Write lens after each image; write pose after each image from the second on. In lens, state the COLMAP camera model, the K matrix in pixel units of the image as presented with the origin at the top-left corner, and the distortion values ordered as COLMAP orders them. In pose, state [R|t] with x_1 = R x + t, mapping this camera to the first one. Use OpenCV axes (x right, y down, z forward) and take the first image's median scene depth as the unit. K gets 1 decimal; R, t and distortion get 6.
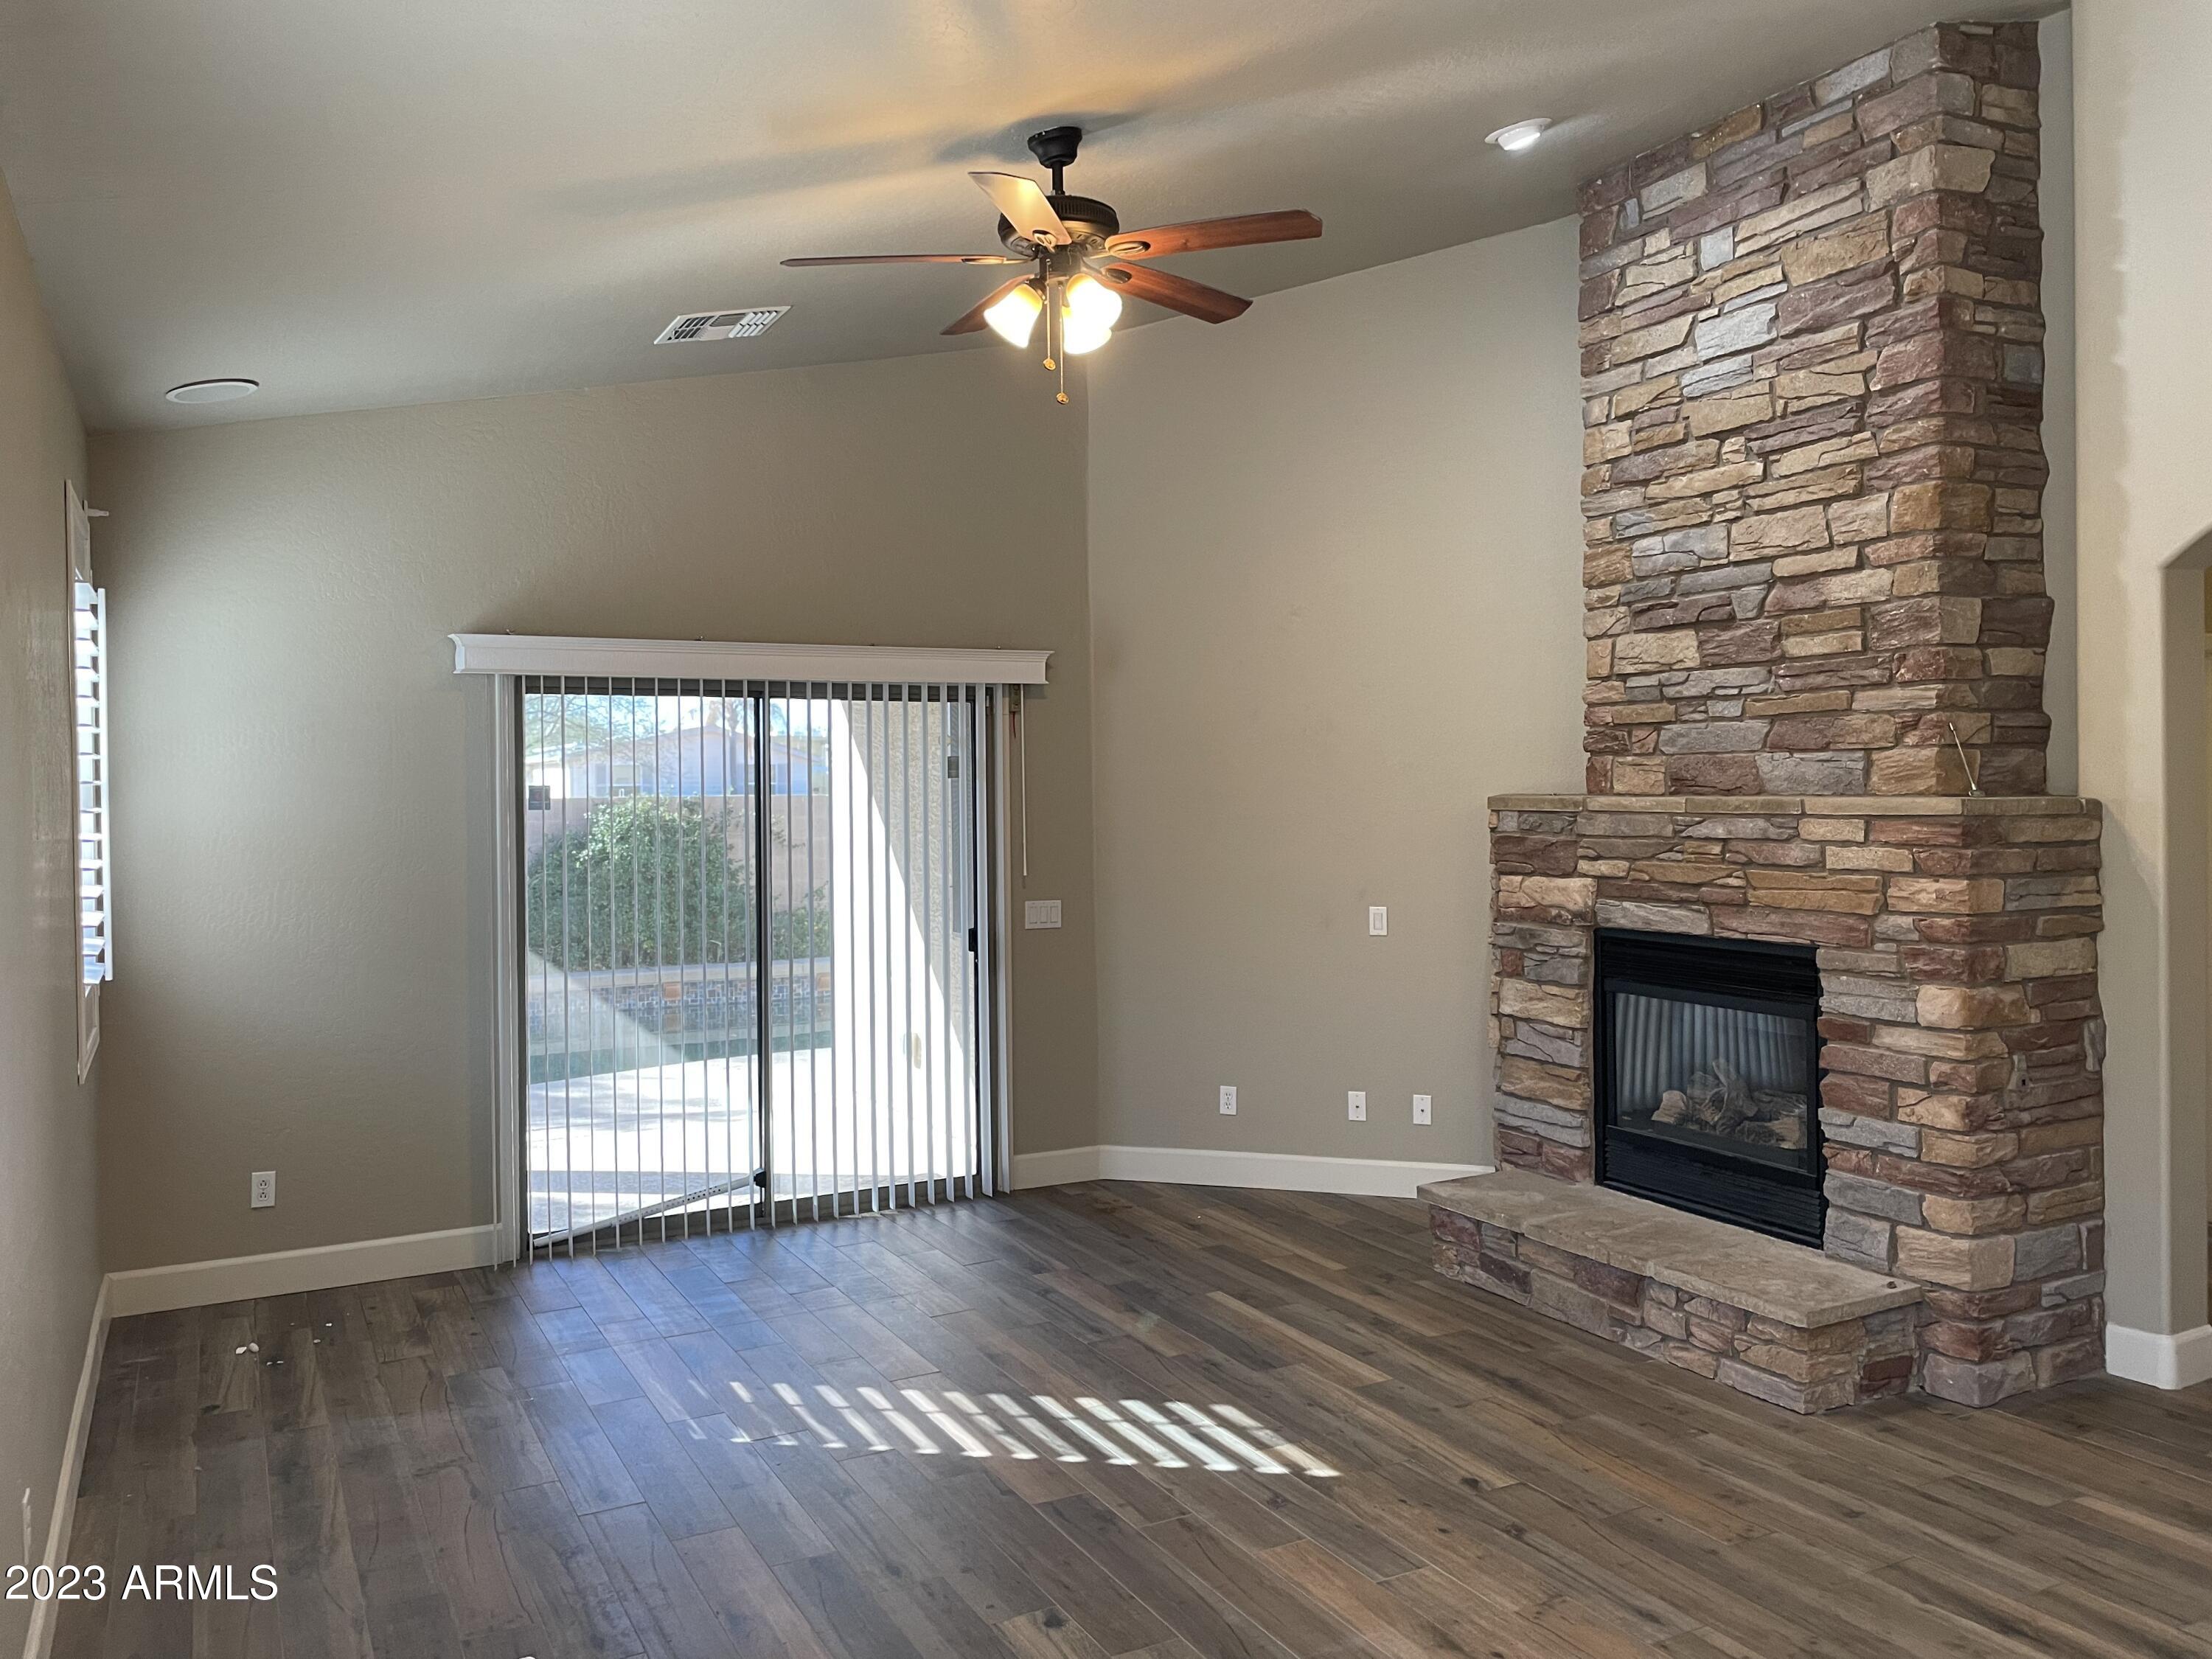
lens RADIAL K [[1651.6, 0, 1106.0], [0, 1651.6, 829.5], [0, 0, 1]] dist [0.096430, -0.119518]
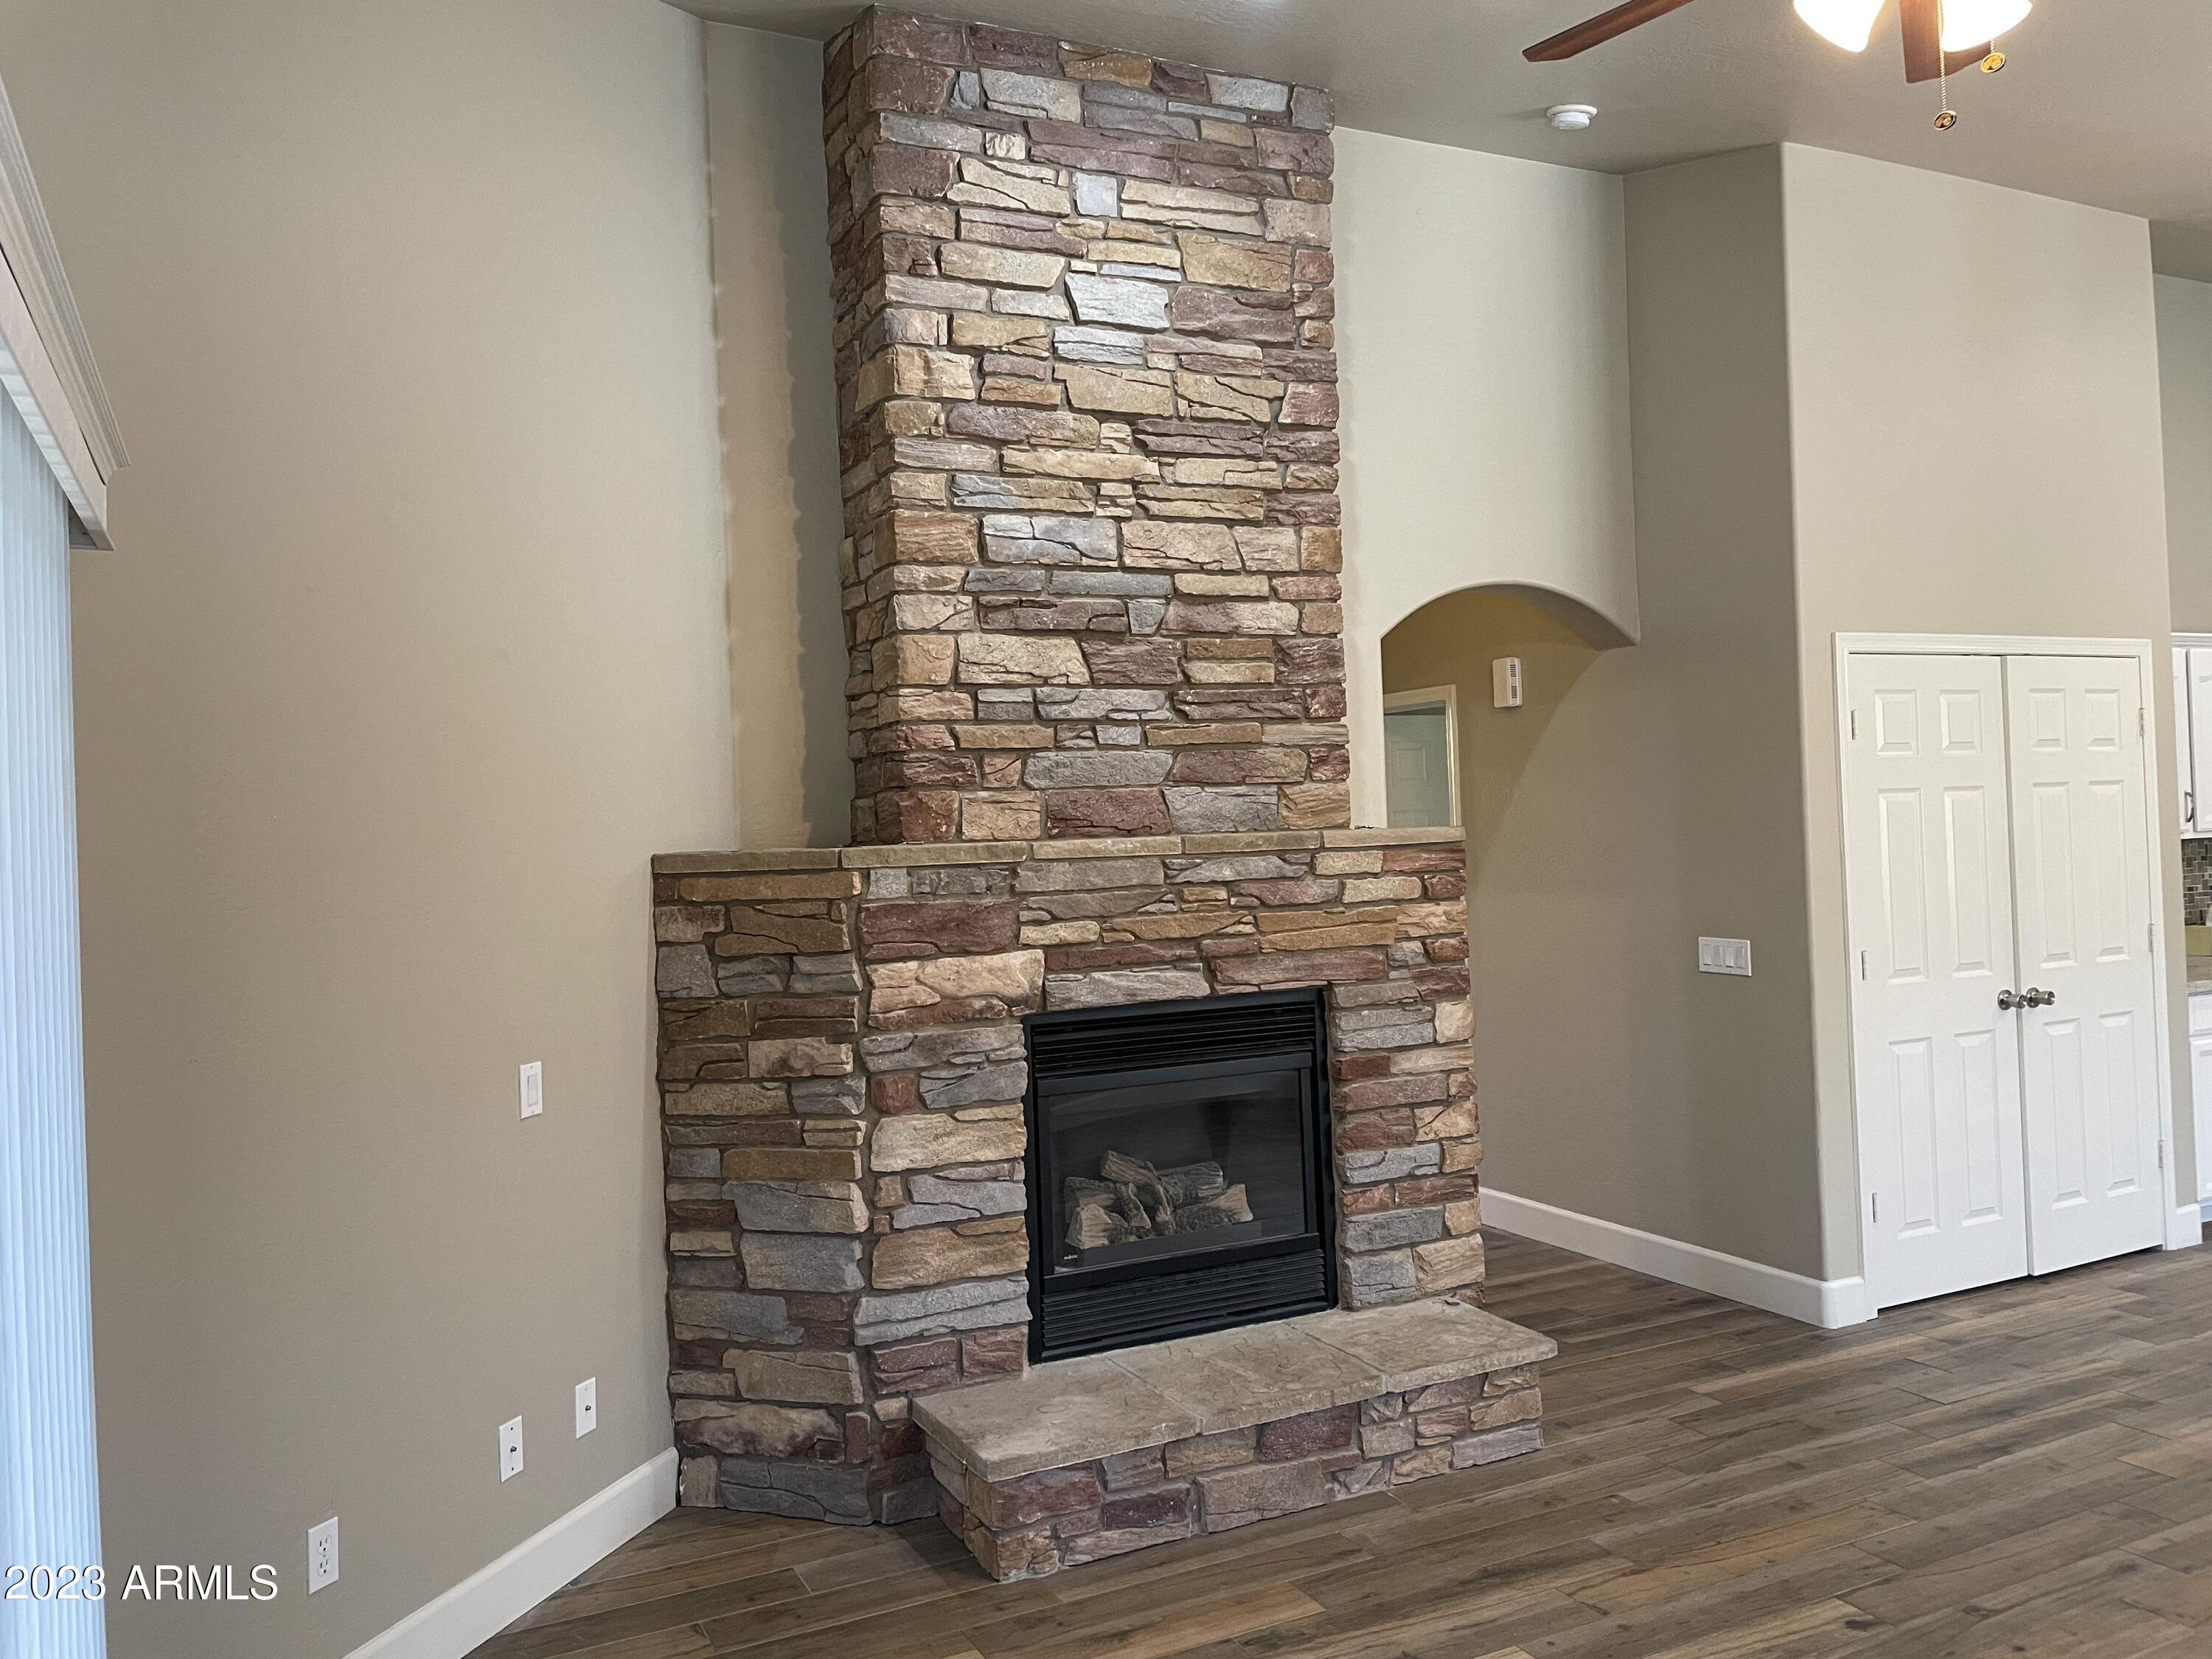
lens RADIAL K [[1651.6, 0, 1106.0], [0, 1651.6, 829.5], [0, 0, 1]] dist [0.096430, -0.119518]
pose [[0.040824, 0.013848, 0.999070, -0.497463], [0.065303, 0.997729, -0.016498, -0.011455], [-0.997030, 0.065916, 0.039827, 1.024514]]
